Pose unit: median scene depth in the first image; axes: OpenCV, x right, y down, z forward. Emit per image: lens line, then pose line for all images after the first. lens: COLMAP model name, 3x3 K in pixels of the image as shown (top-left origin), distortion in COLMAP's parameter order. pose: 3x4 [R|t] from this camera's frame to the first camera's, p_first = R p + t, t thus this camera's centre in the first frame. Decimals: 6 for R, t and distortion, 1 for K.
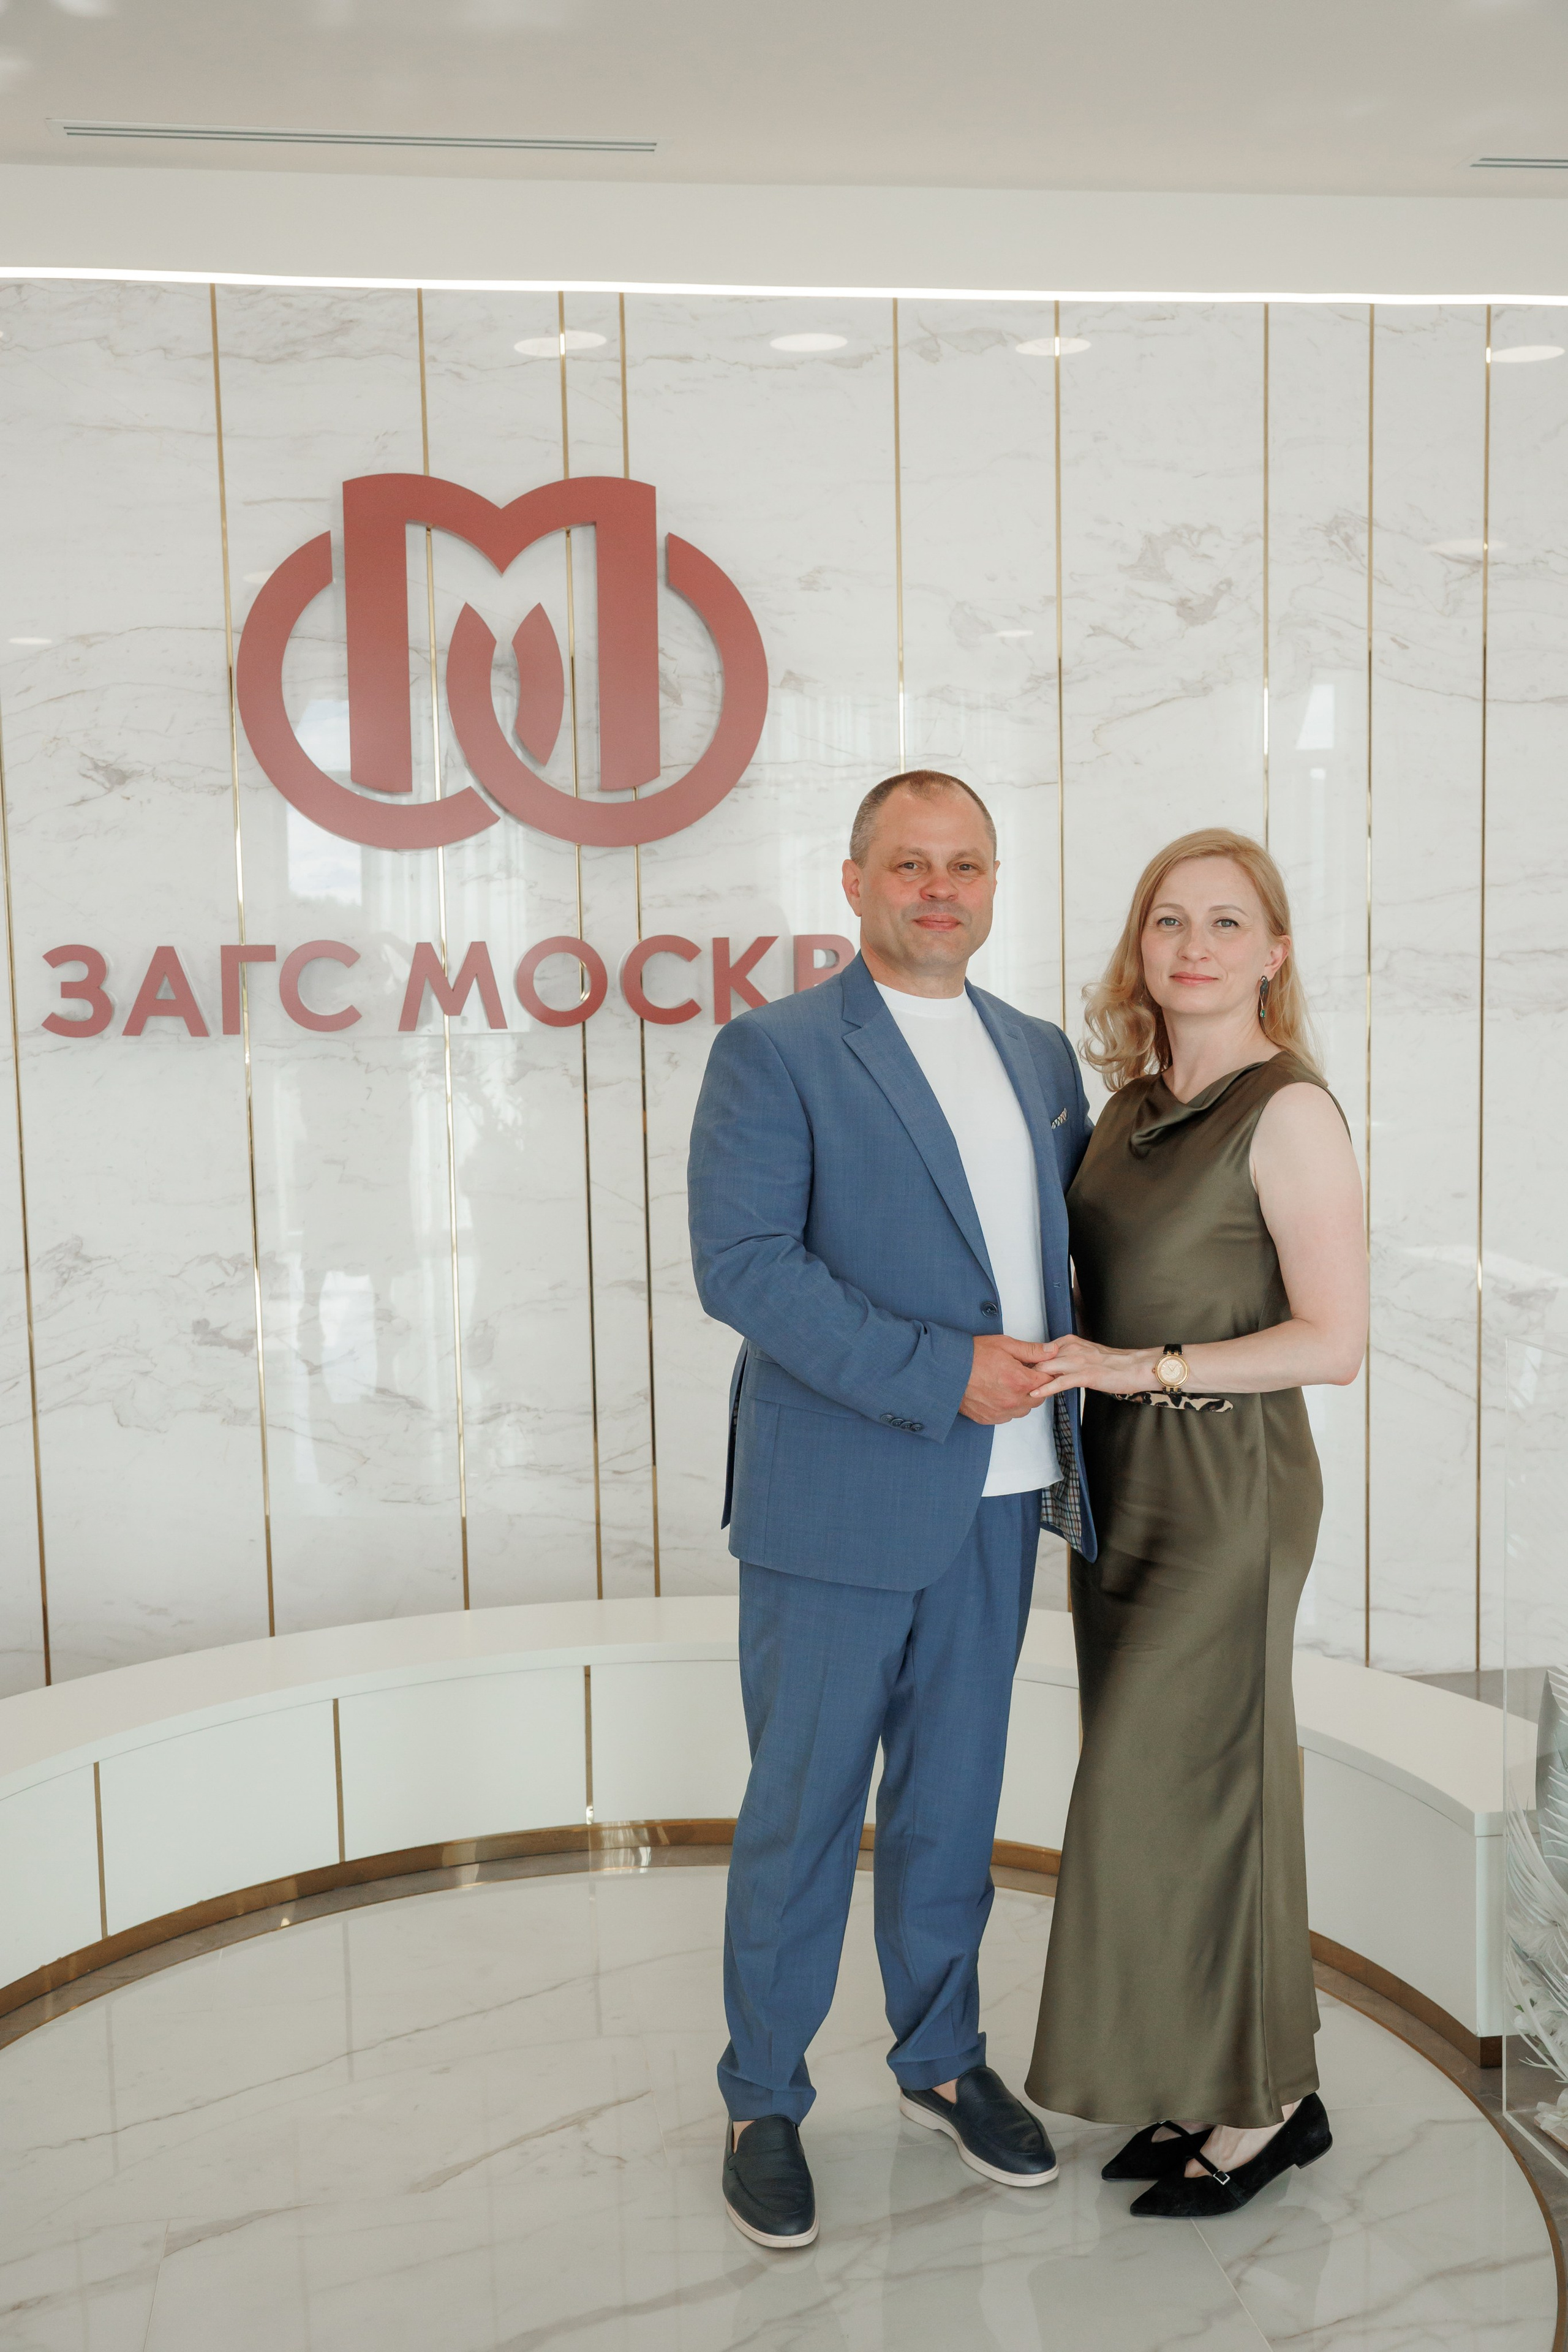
lens RADIAL K [[2507.2, 0, 777.8], [0, 2507.2, 1186.4], [0, 0, 1]] dist [-0.002993, 0.087924]
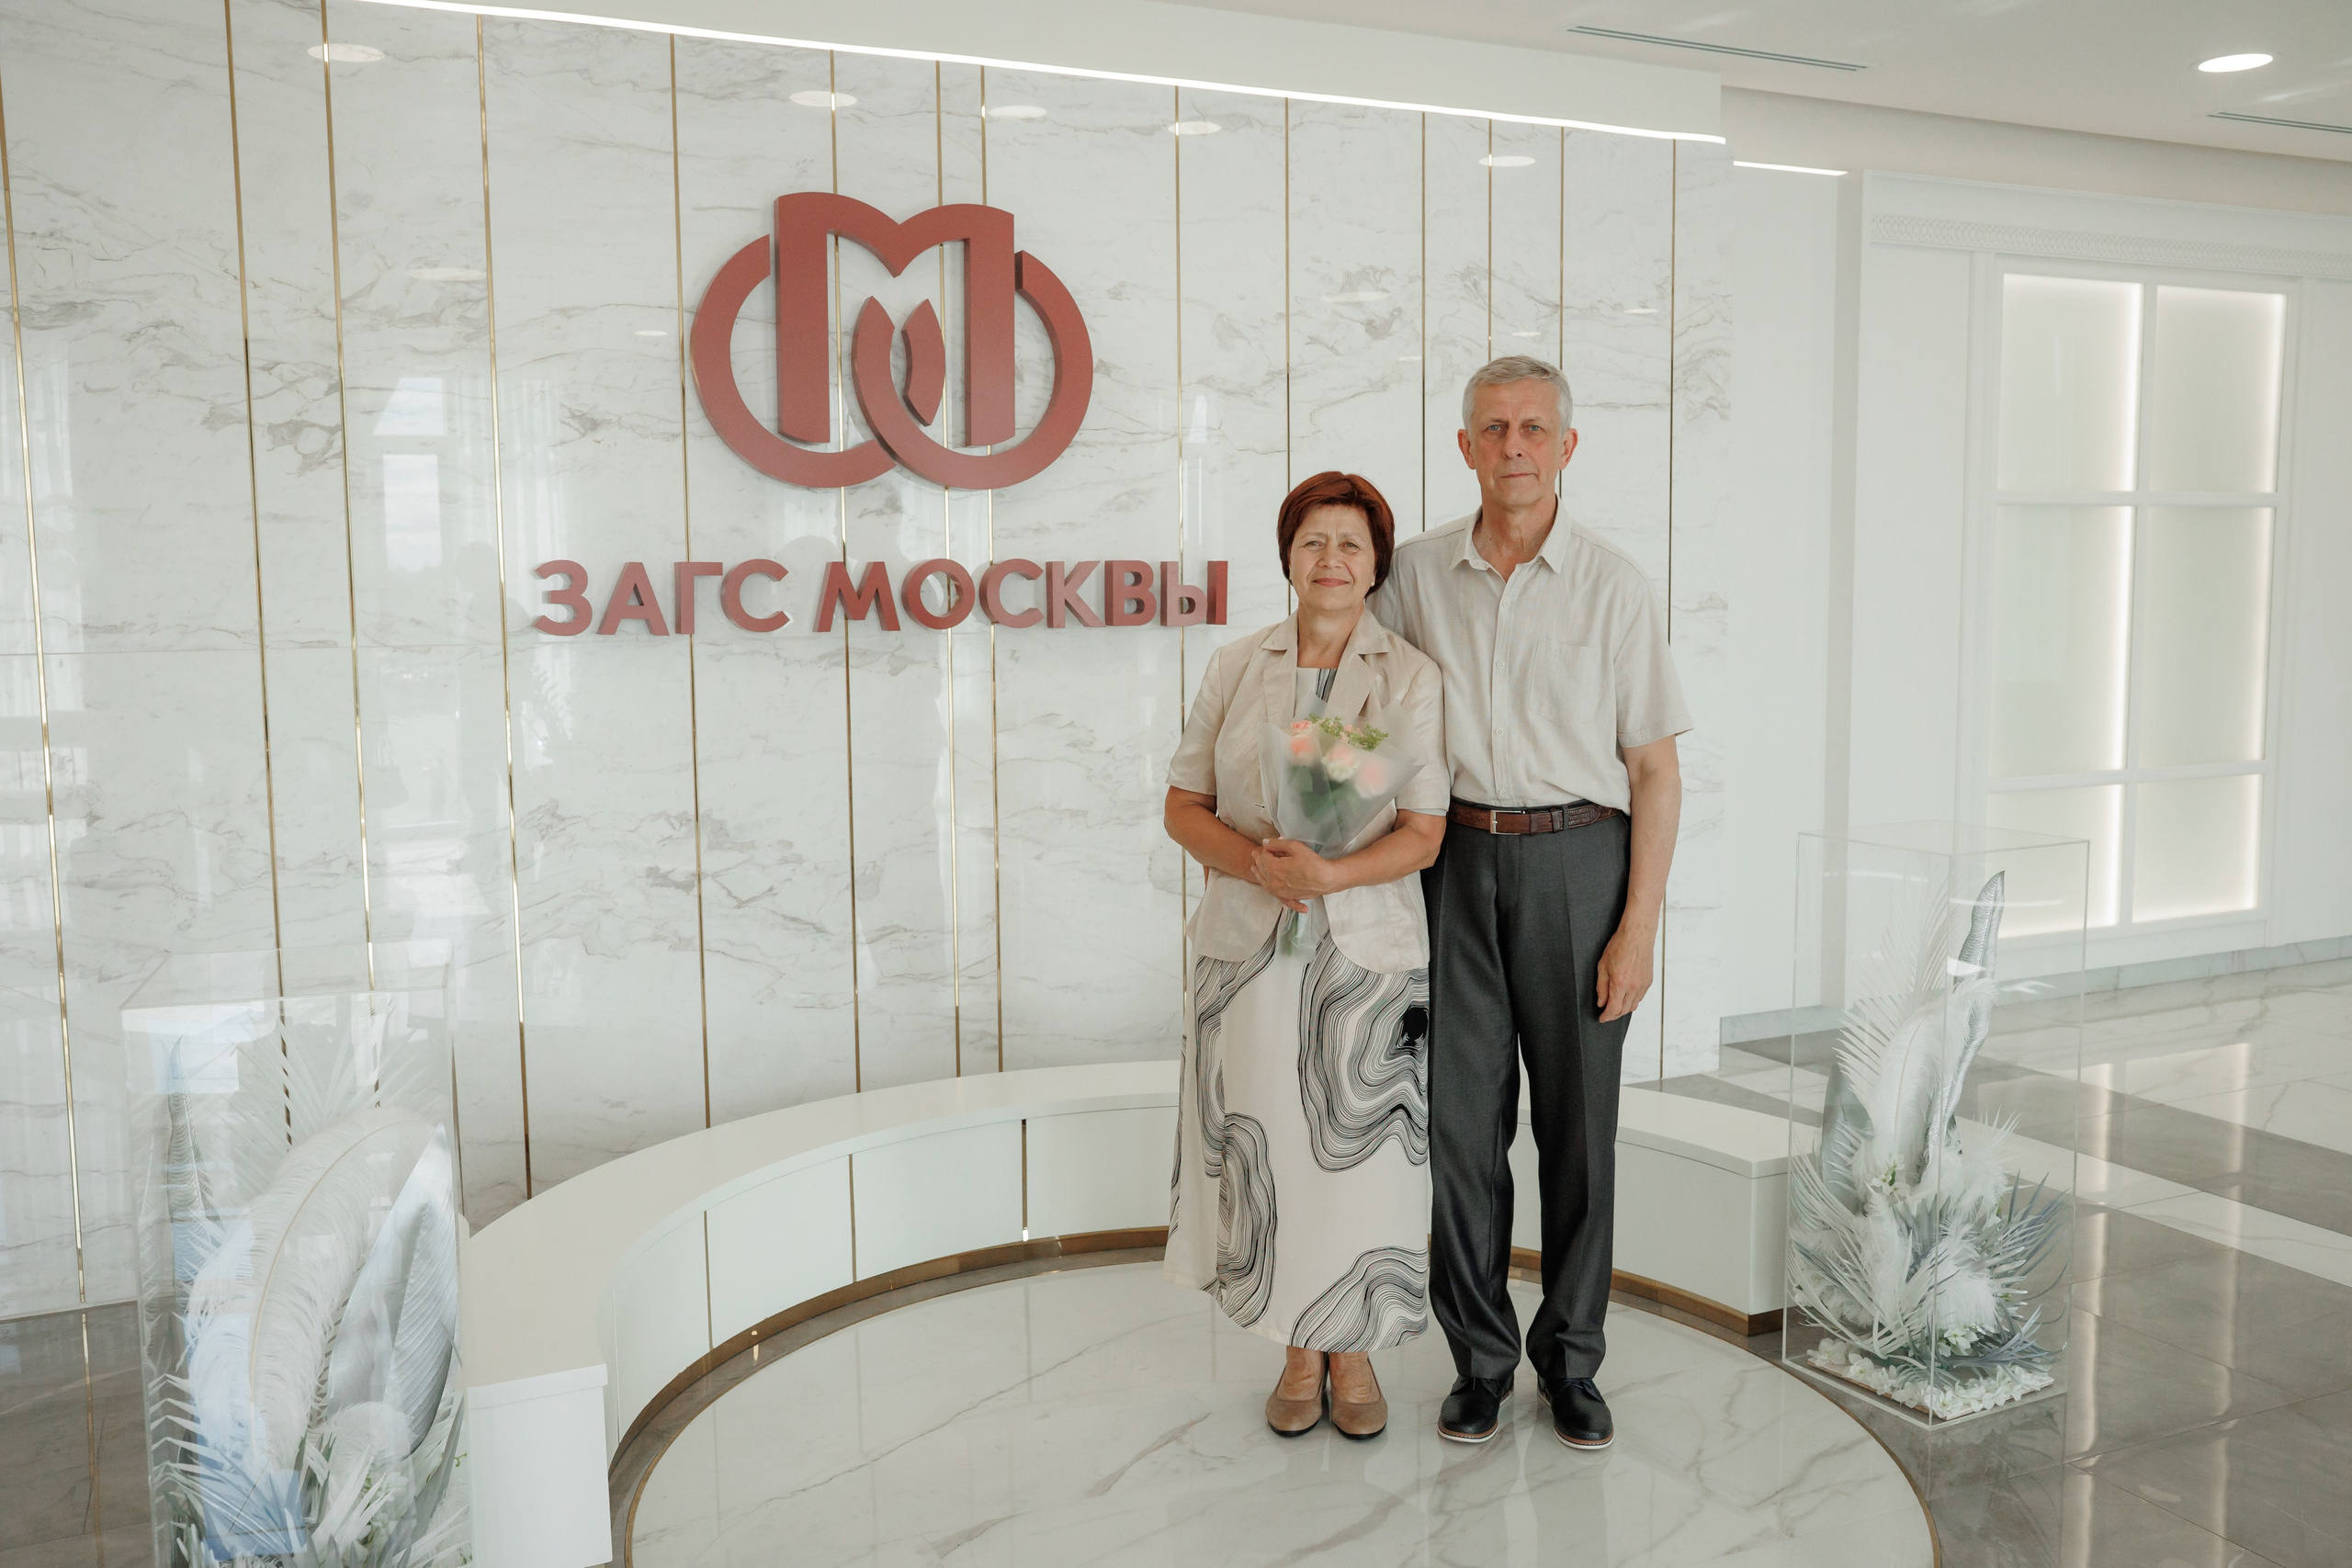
lens RADIAL K [[1993.4, 0, 1177.4], [0, 1993.4, 787.1], [0, 0, 1]] dist [-0.075343, 0.101233]
pose [[0.960154, -0.017060, 0.278951, -0.255514], [0.017146, 0.999851, 0.002131, 0.016769], [-0.278946, 0.002737, 0.960303, -0.008969]]
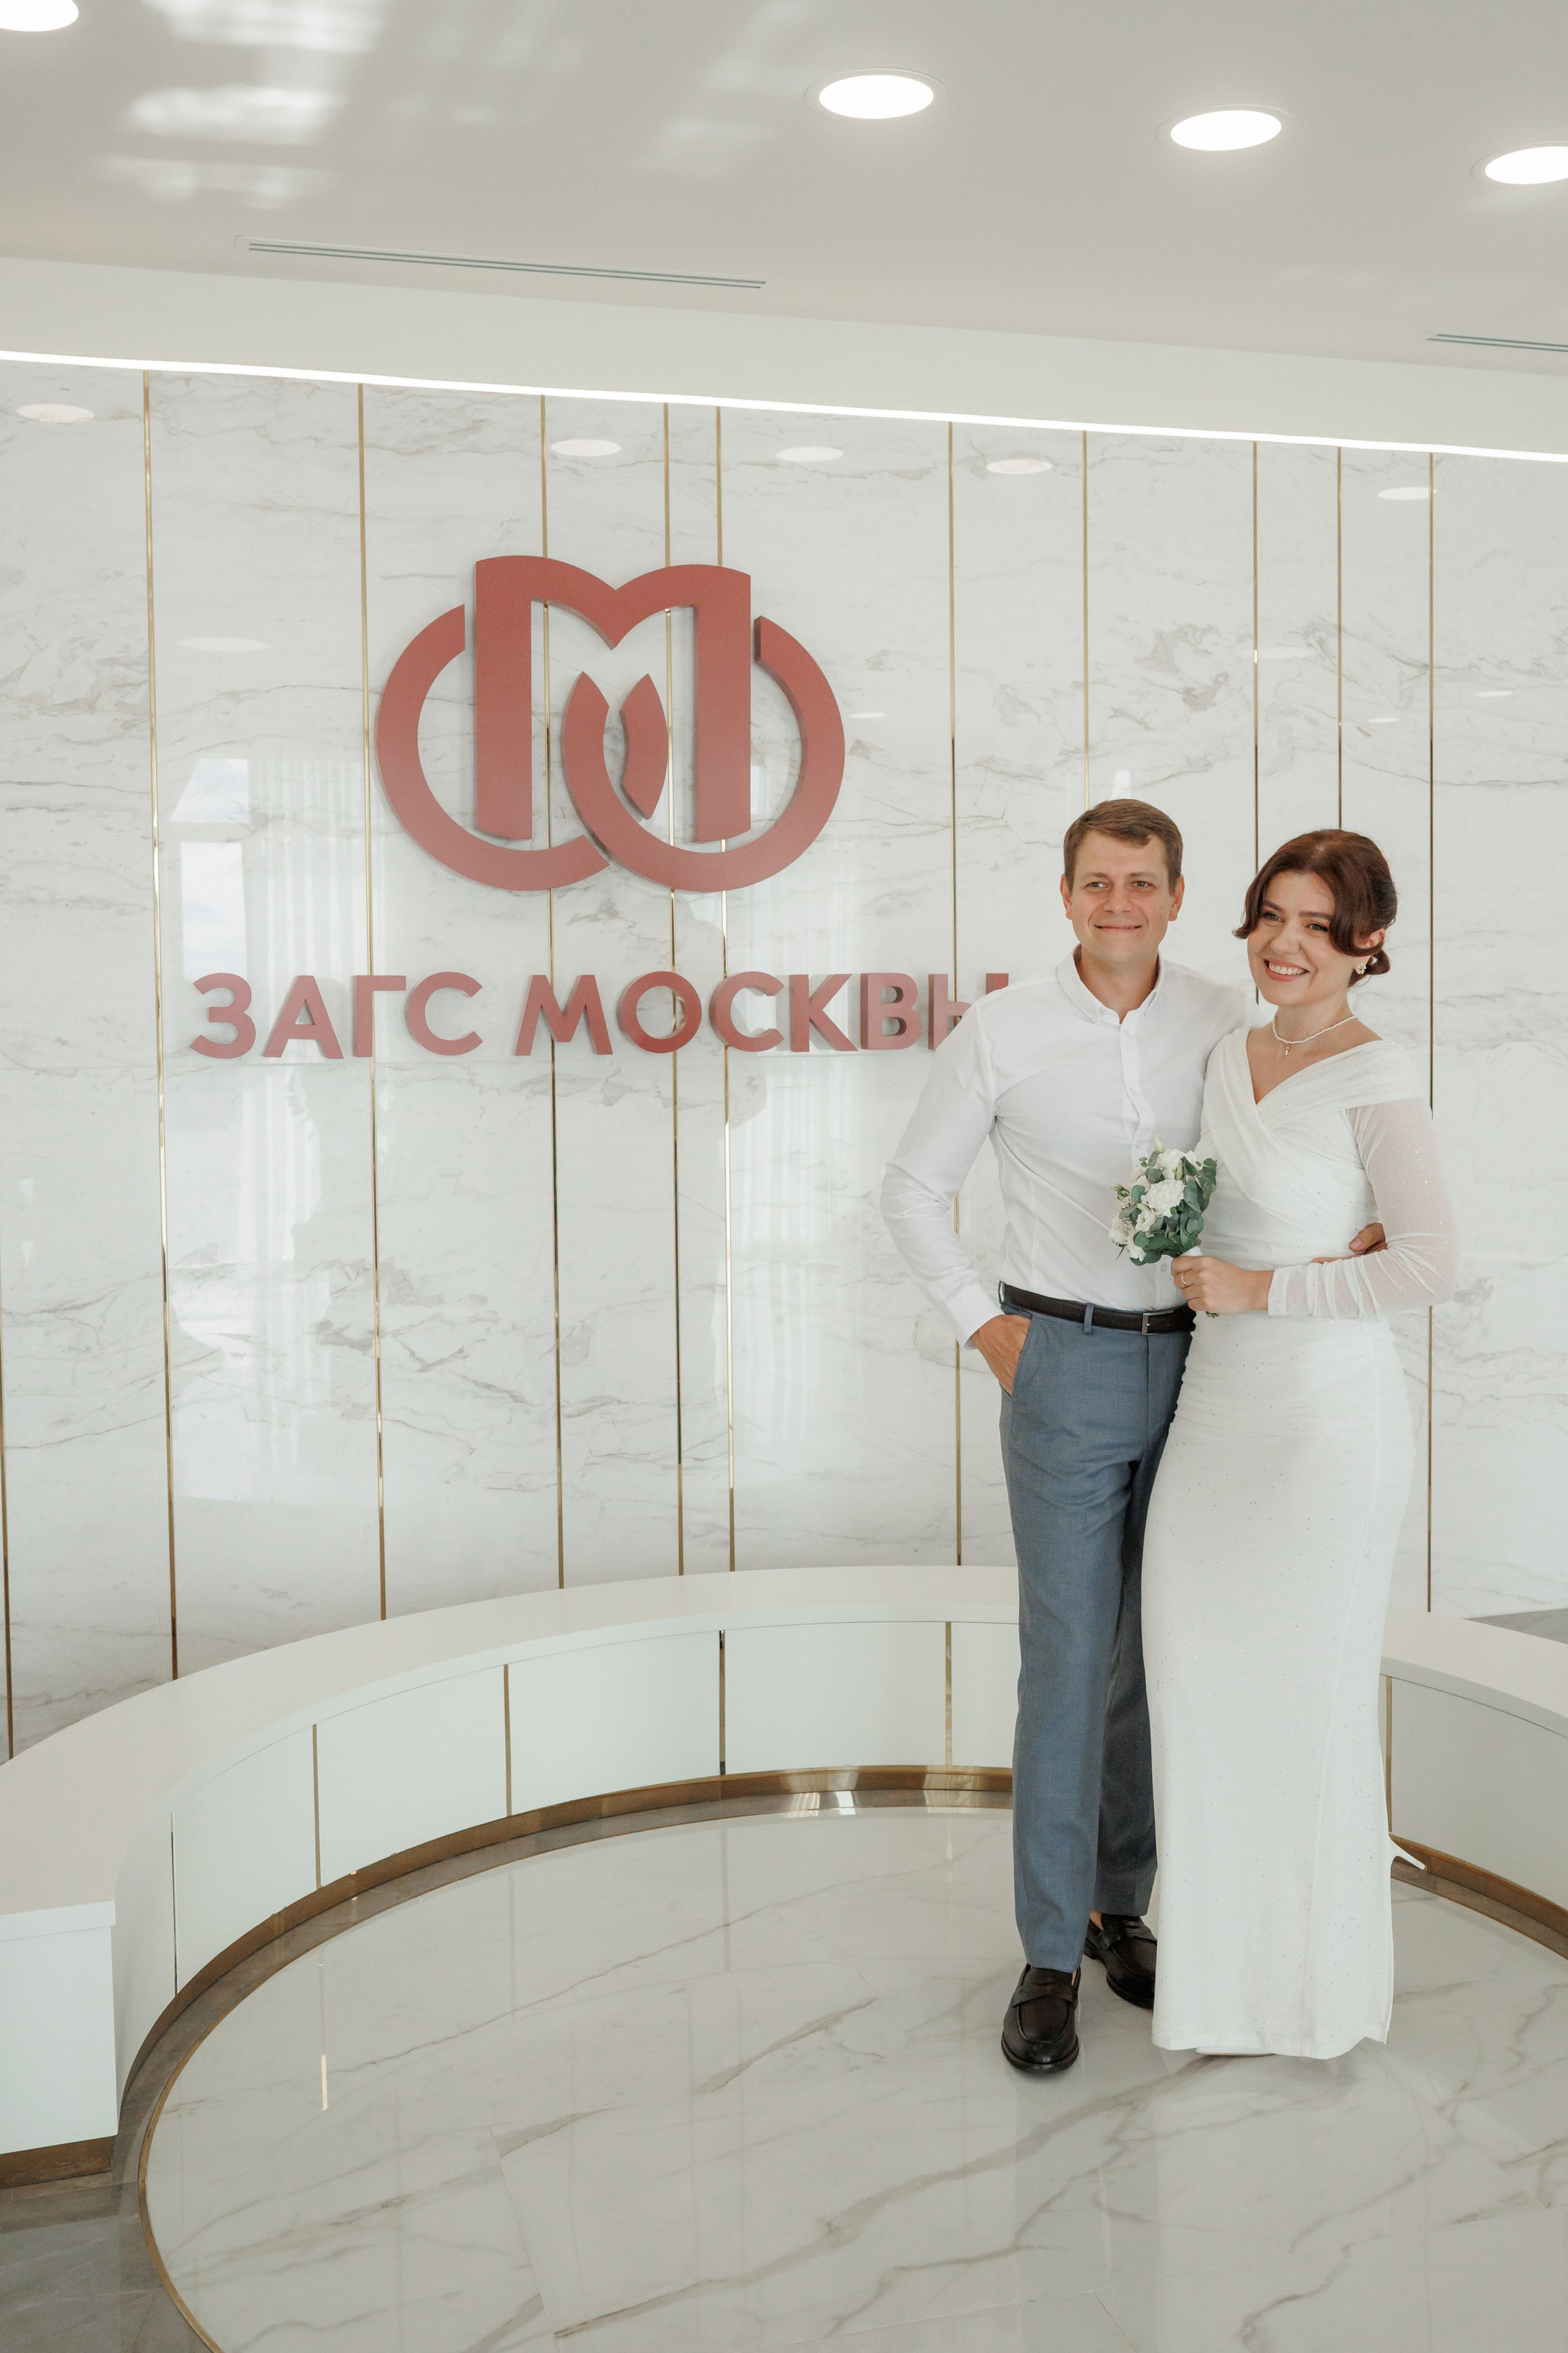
lens RADIAL K [[2341.4, 0, 838.4], [0, 2341.4, 1092.5], [0, 0, 1]] dist [-0.049487, 0.081227]
pose [[0.990131, 0.005691, 0.140031, -0.153293], [0.002357, 0.998358, -0.057239, 0.013138], [-0.140127, 0.057004, 0.988491, -0.029782]]
